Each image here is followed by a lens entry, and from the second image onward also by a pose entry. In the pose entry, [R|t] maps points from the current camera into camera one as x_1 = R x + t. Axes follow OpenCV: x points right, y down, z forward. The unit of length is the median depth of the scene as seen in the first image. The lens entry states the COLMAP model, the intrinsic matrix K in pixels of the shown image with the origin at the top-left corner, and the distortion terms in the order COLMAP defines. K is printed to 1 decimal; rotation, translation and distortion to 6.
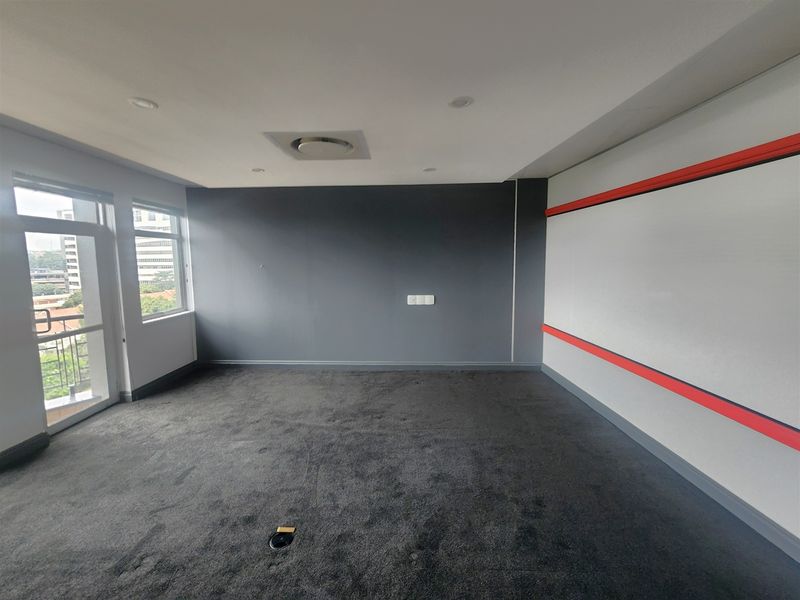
lens RADIAL K [[338.7, 0, 400.0], [0, 338.7, 295.6], [0, 0, 1]] dist [-0.001964, -0.000118]
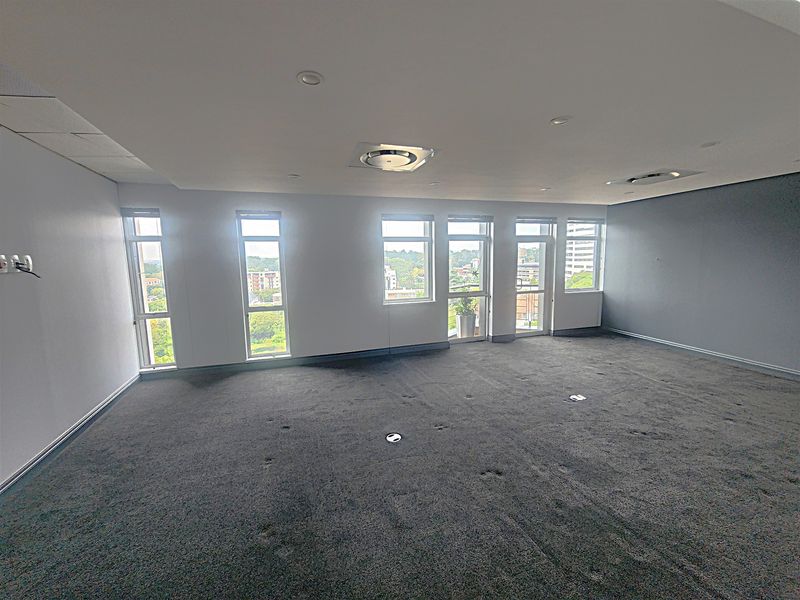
lens RADIAL K [[338.7, 0, 400.0], [0, 338.7, 295.6], [0, 0, 1]] dist [-0.001964, -0.000118]
pose [[0.333377, 0.108852, -0.936489, 0.617913], [-0.086533, 0.992652, 0.084576, 0.028070], [0.938814, 0.052842, 0.340346, -0.381305]]
